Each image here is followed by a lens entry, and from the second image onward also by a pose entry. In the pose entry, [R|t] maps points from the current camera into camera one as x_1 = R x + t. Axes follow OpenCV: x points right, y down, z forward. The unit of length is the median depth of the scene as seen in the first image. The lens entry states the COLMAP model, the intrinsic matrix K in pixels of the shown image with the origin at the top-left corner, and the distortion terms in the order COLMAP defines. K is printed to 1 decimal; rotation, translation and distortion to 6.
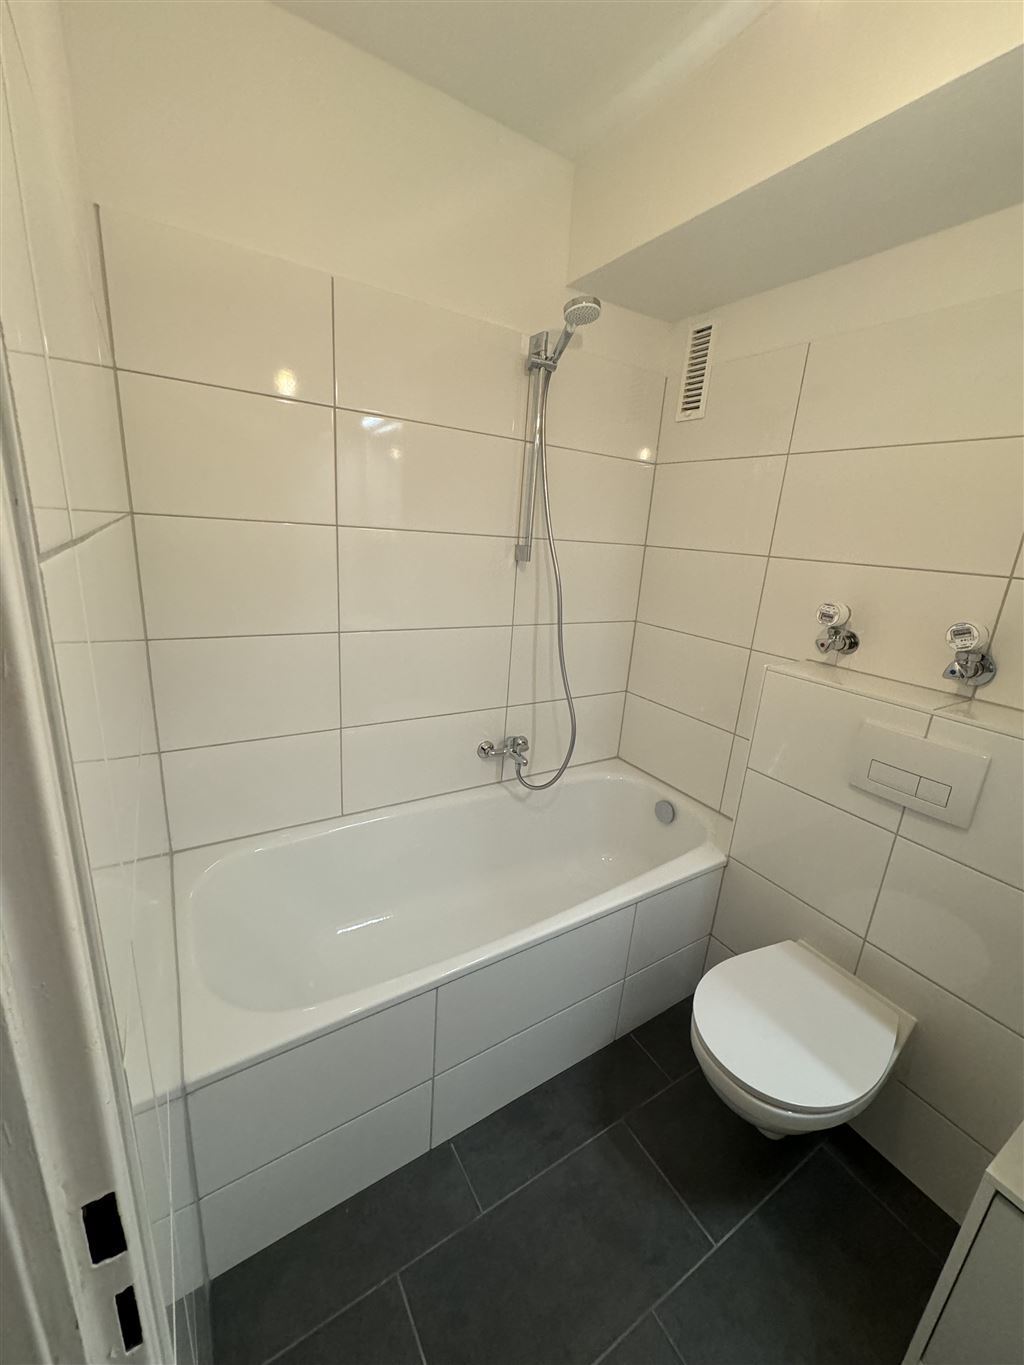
lens RADIAL K [[537.8, 0, 512.0], [0, 537.8, 682.5], [0, 0, 1]] dist [0.002659, 0.000118]
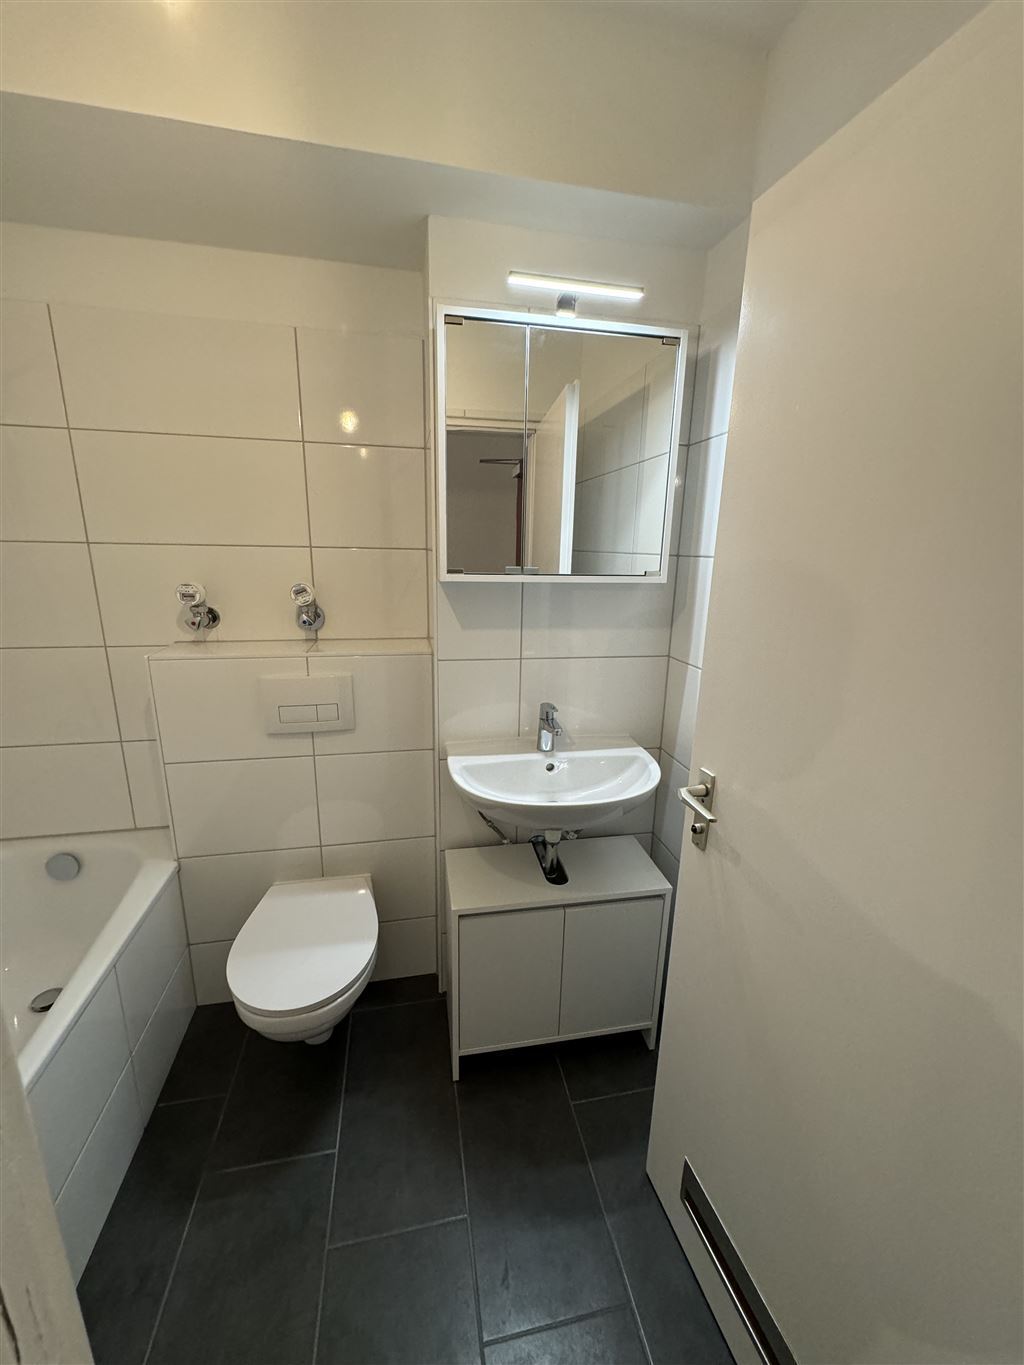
lens RADIAL K [[543.2, 0, 512.0], [0, 543.2, 682.5], [0, 0, 1]] dist [-0.000451, -0.000075]
pose [[0.352016, -0.293545, 0.888772, -0.180465], [0.260093, 0.942829, 0.208384, -0.021631], [-0.899131, 0.157809, 0.408240, 0.033668]]
